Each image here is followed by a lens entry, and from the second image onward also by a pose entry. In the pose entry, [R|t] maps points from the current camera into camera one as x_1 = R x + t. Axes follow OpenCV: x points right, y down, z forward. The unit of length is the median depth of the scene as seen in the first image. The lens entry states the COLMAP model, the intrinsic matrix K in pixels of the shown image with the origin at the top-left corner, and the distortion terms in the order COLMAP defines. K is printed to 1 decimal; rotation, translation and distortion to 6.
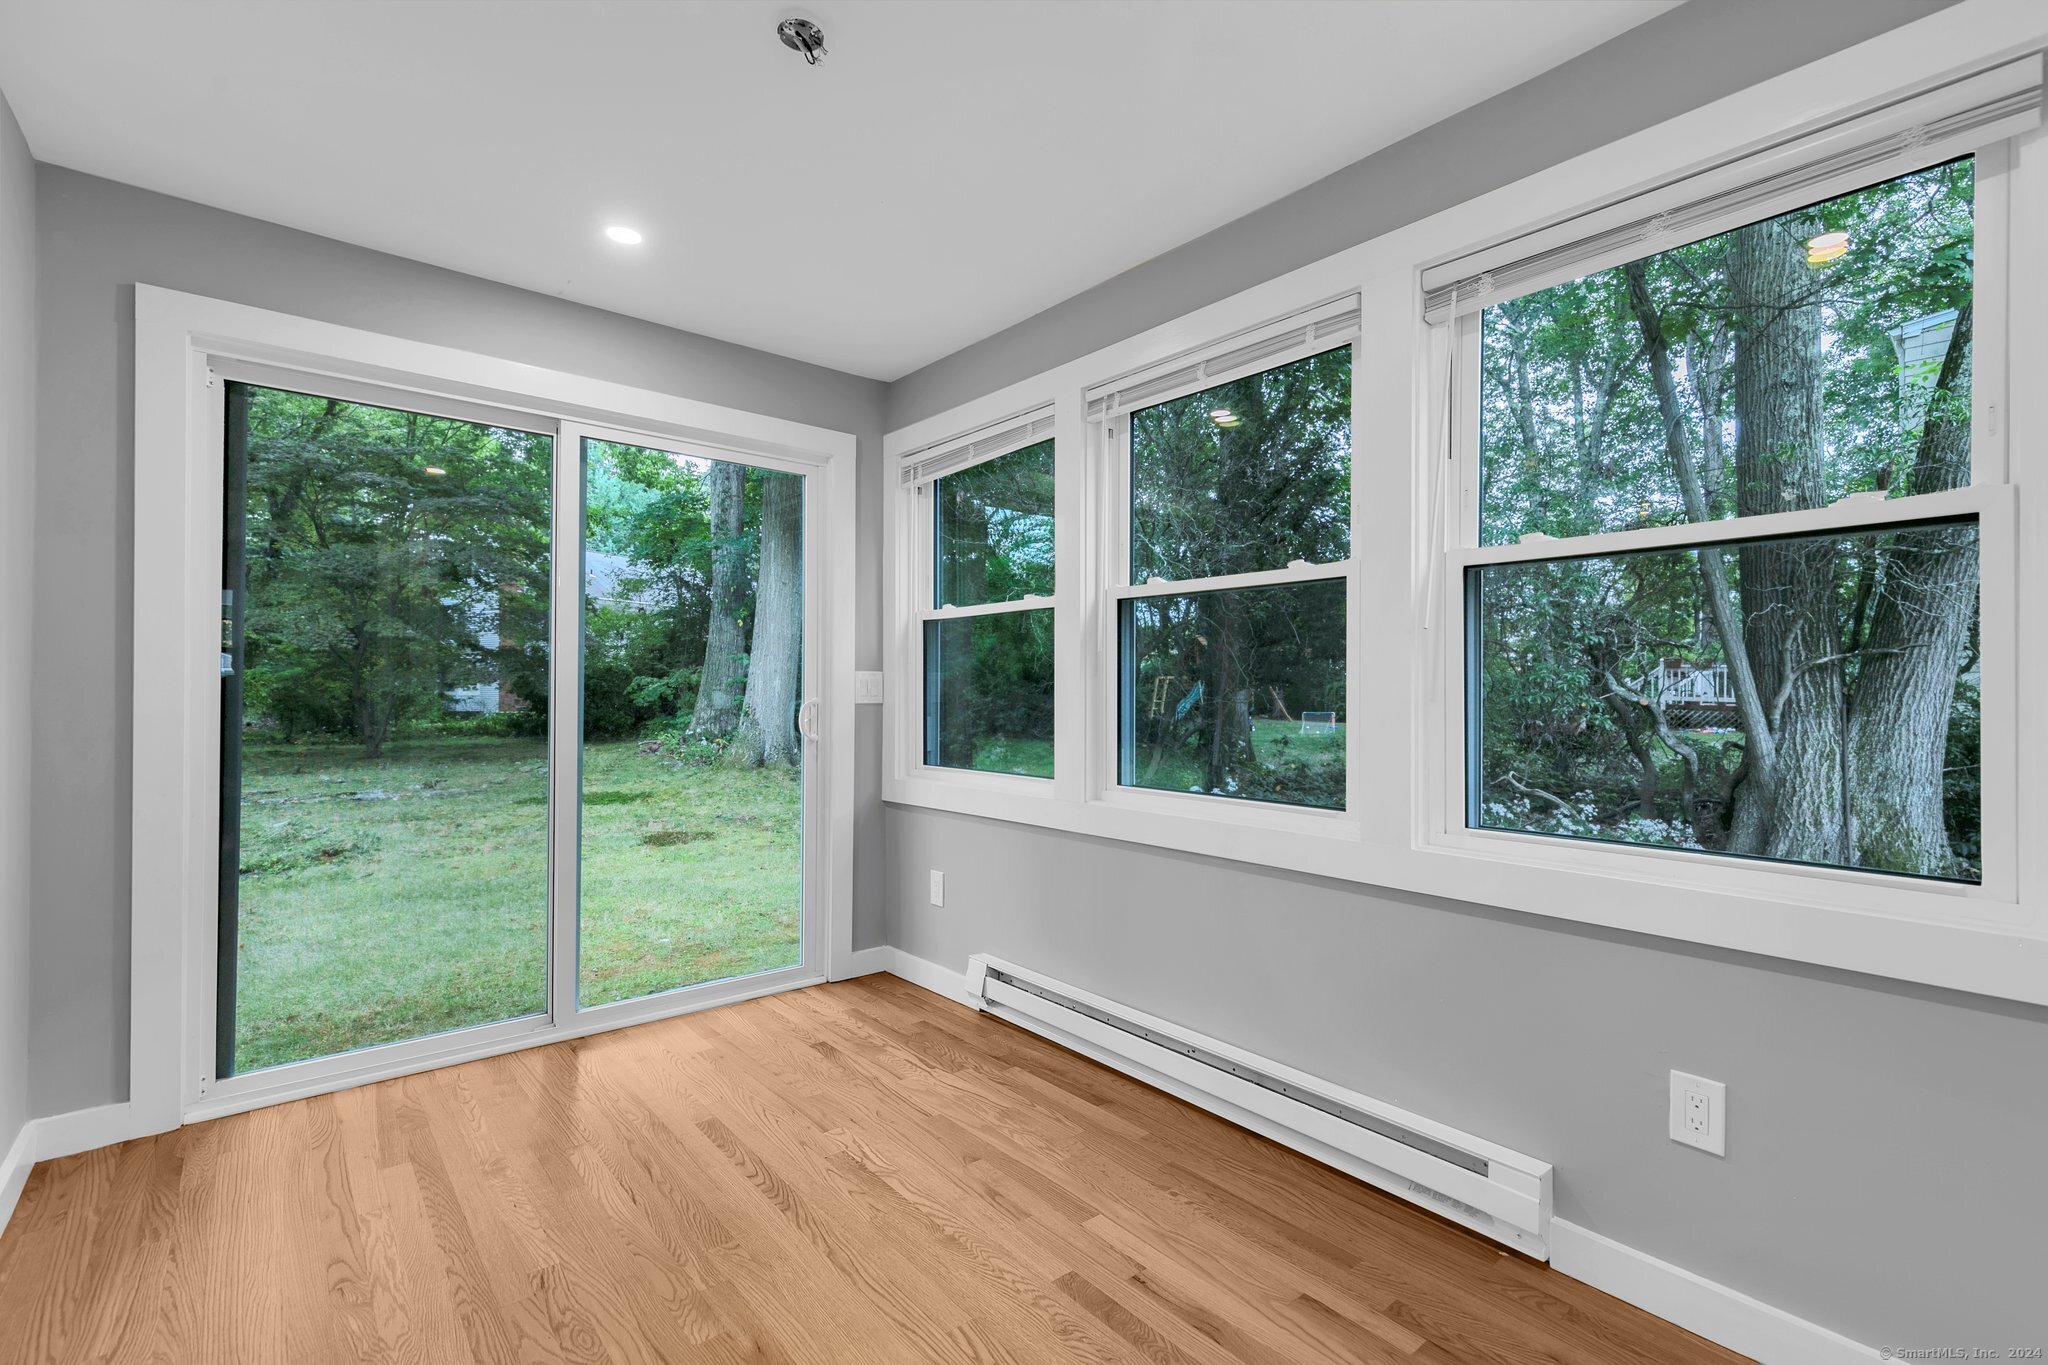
lens RADIAL K [[919.5, 0, 1038.5], [0, 919.5, 687.9], [0, 0, 1]] dist [0.013332, -0.002132]
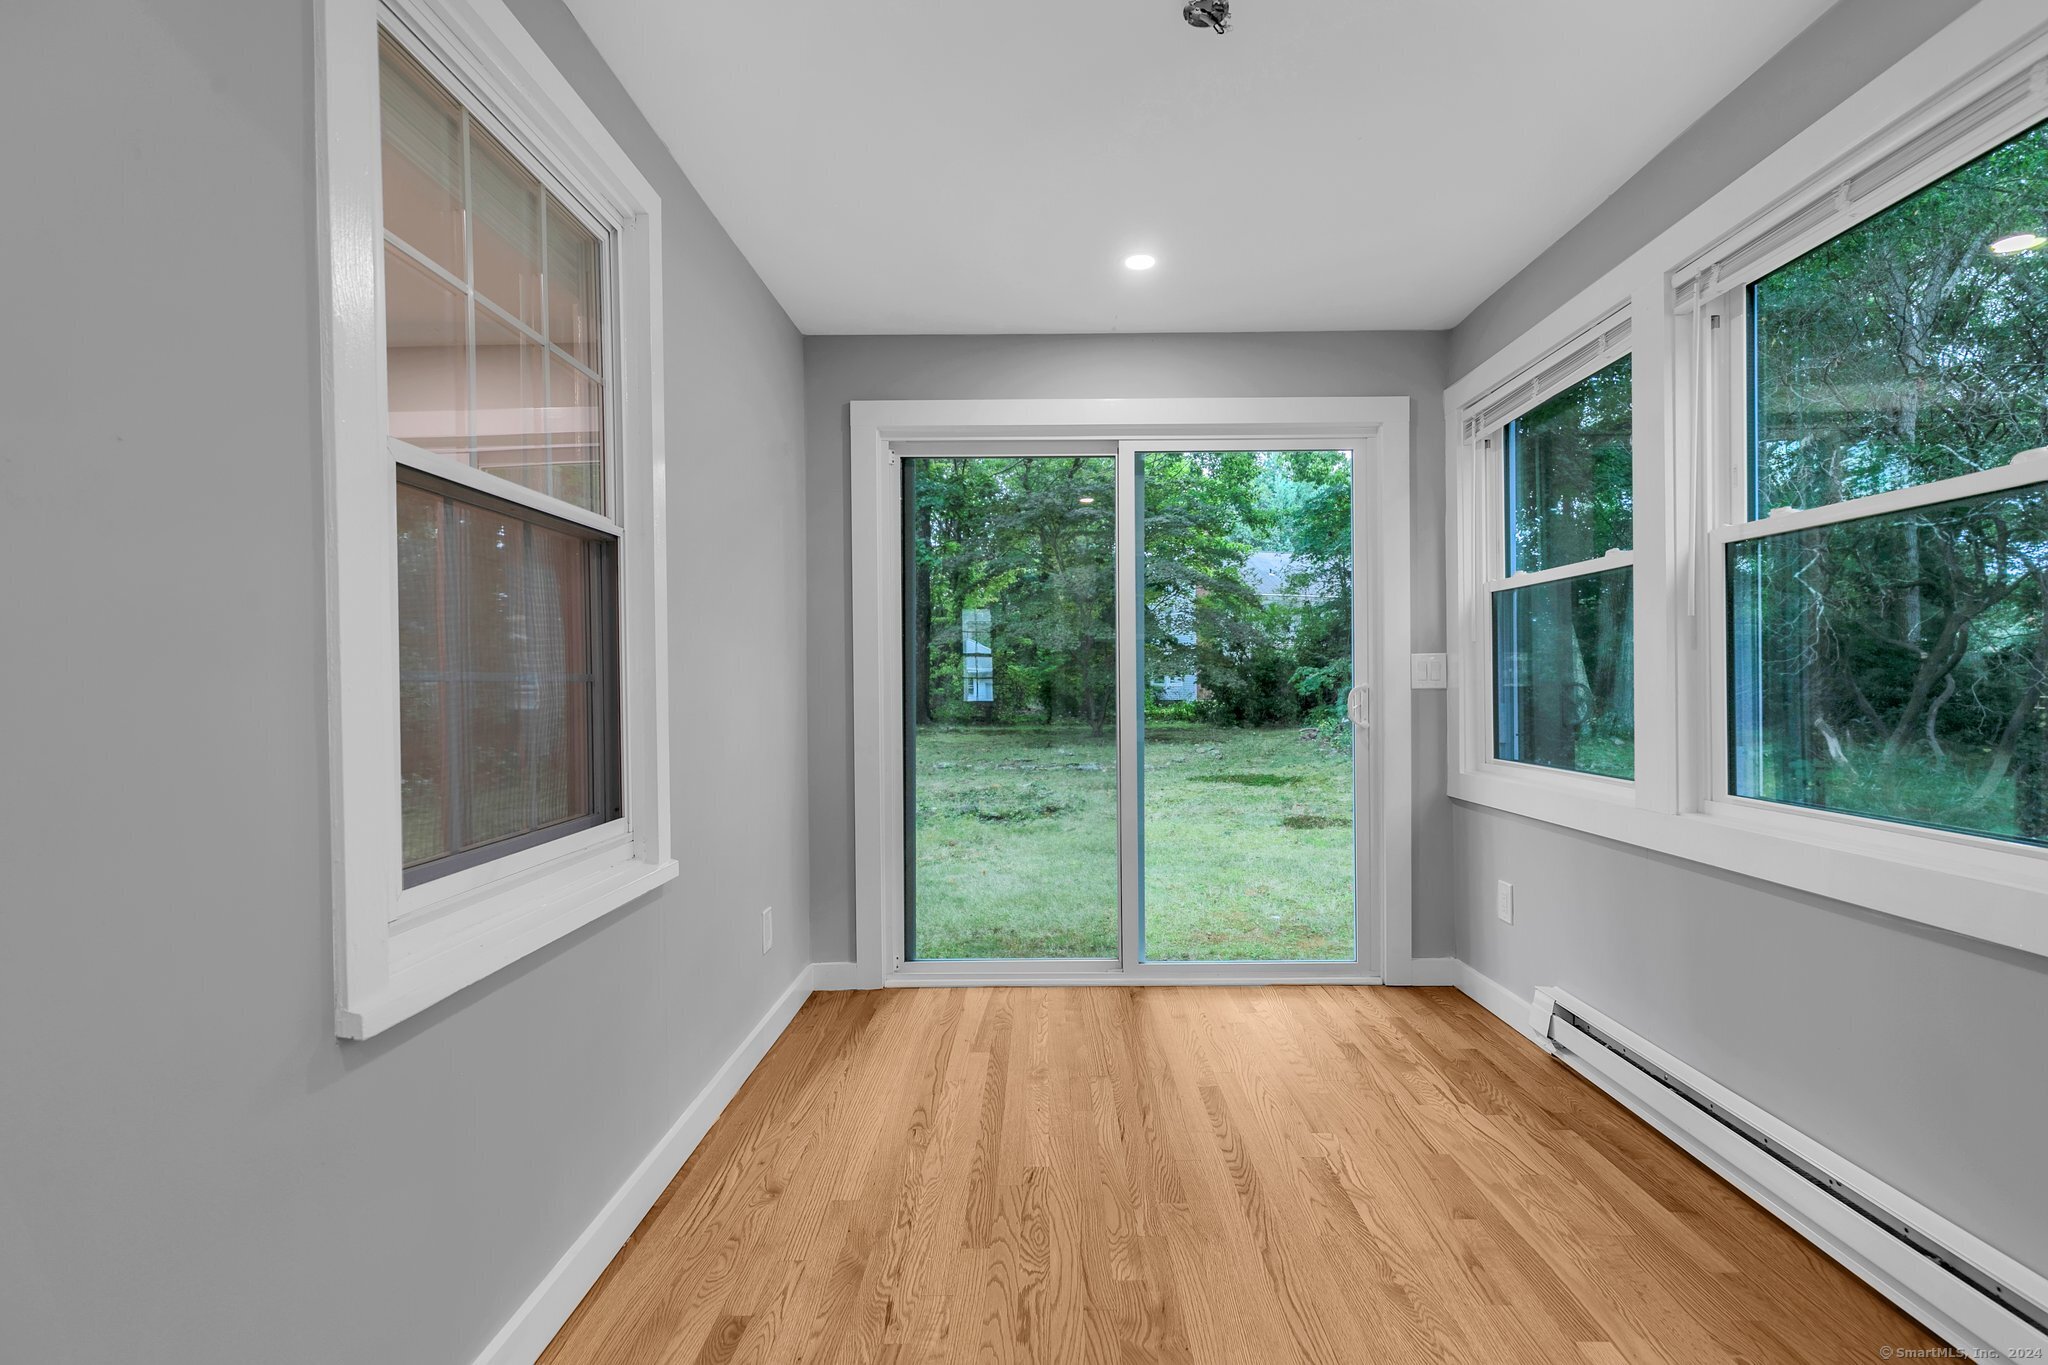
lens RADIAL K [[919.5, 0, 1038.5], [0, 919.5, 687.9], [0, 0, 1]] dist [0.013332, -0.002132]
pose [[0.762043, -0.007431, -0.647483, 0.124885], [0.015173, 0.999865, 0.006383, 0.005048], [0.647348, -0.014688, 0.762053, 0.061708]]
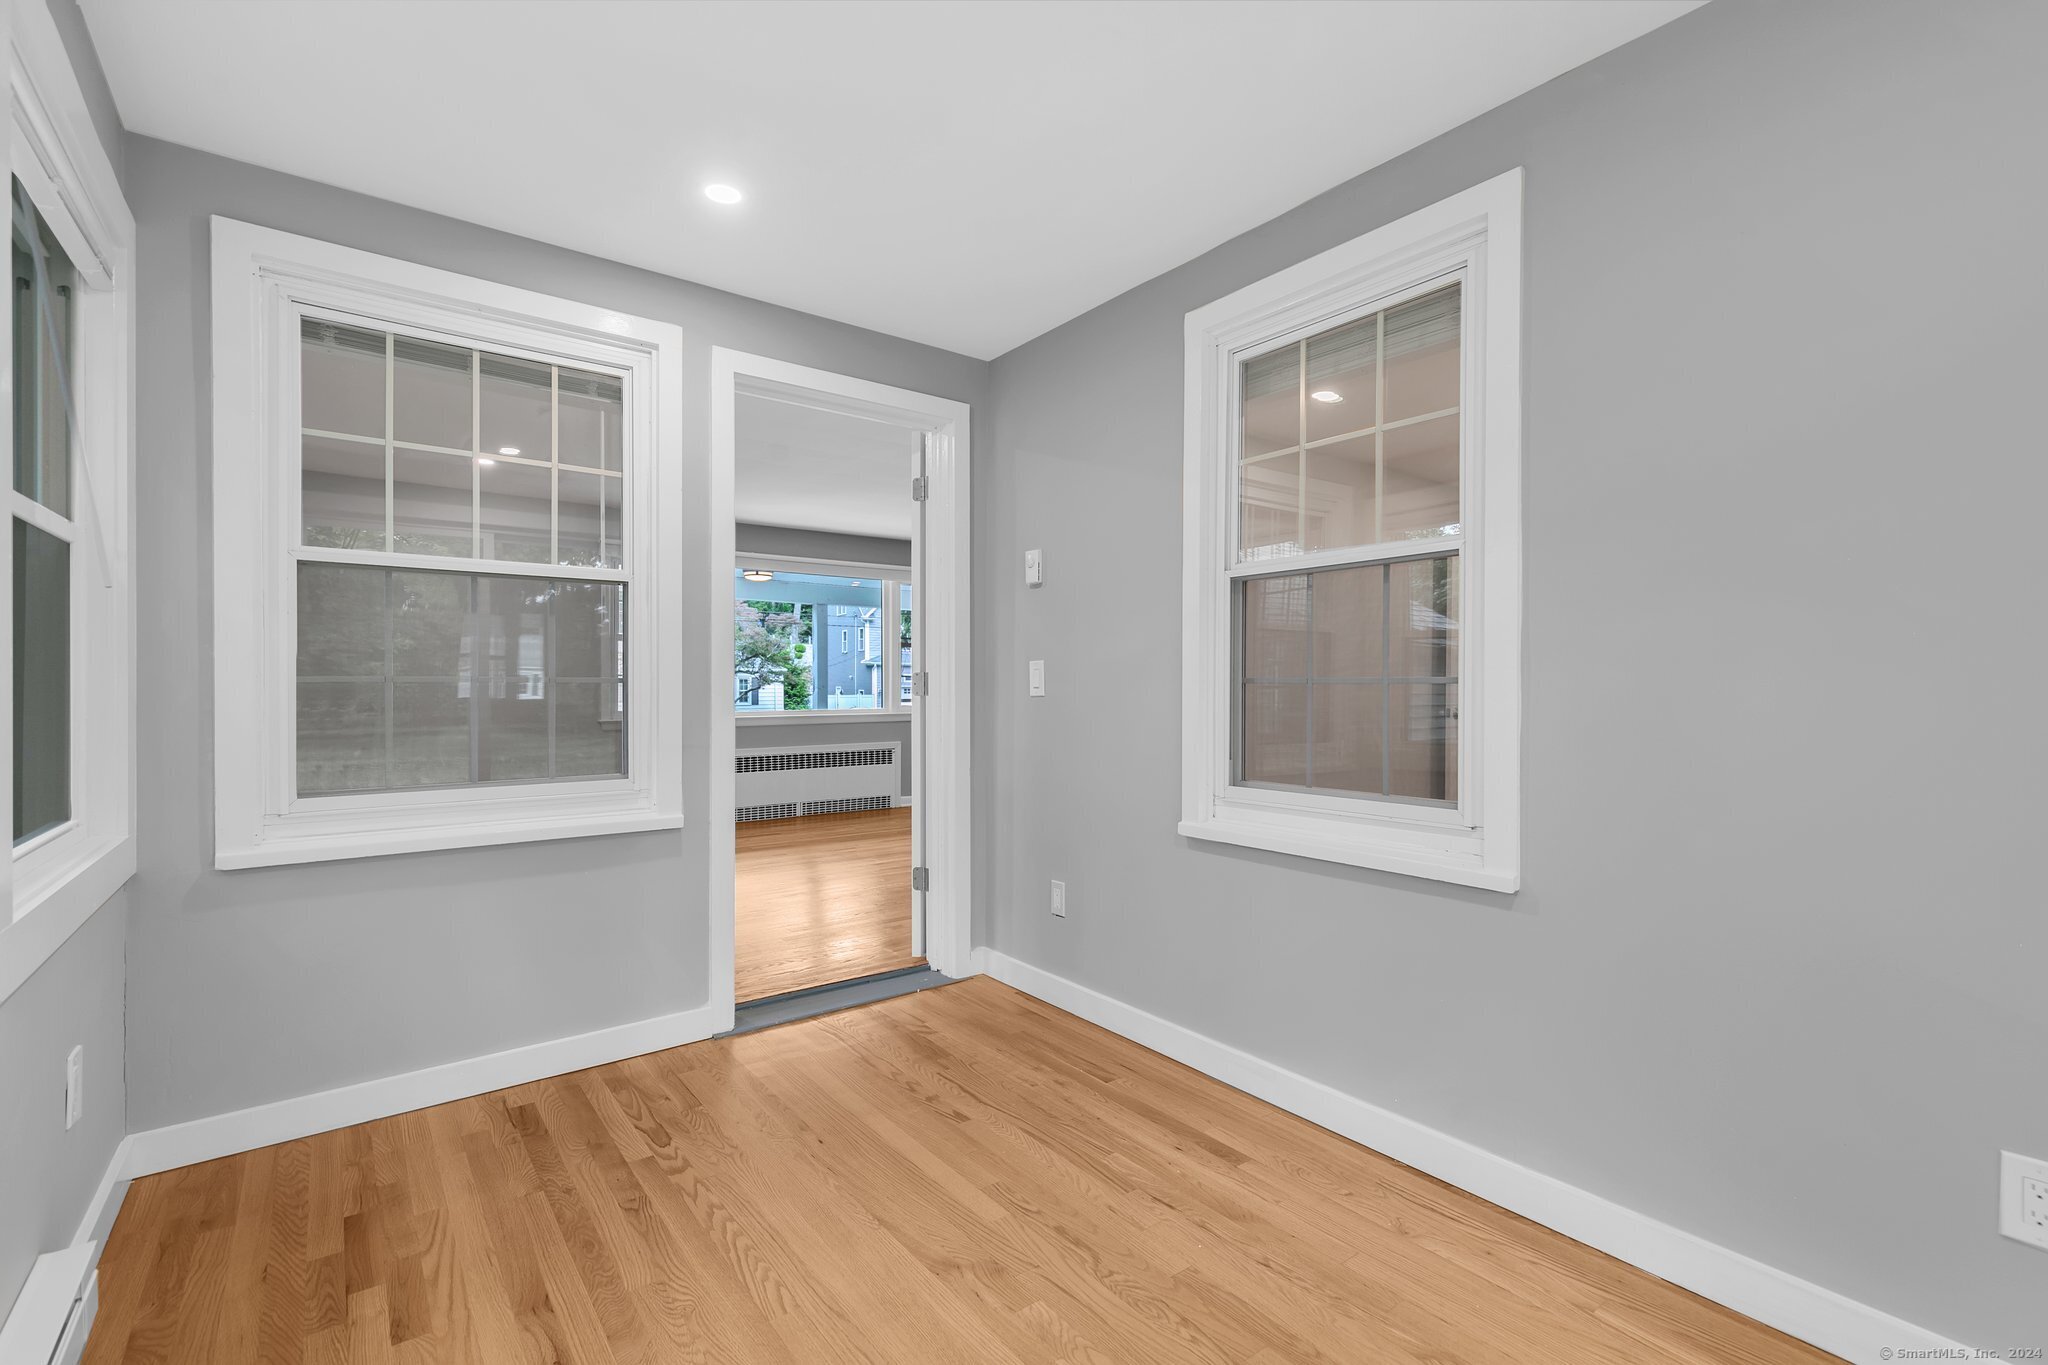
lens RADIAL K [[919.5, 0, 1038.5], [0, 919.5, 687.9], [0, 0, 1]] dist [0.013332, -0.002132]
pose [[-0.999074, -0.004278, 0.042816, -0.194604], [-0.004427, 0.999984, -0.003387, 0.007273], [-0.042801, -0.003573, -0.999077, 0.969547]]
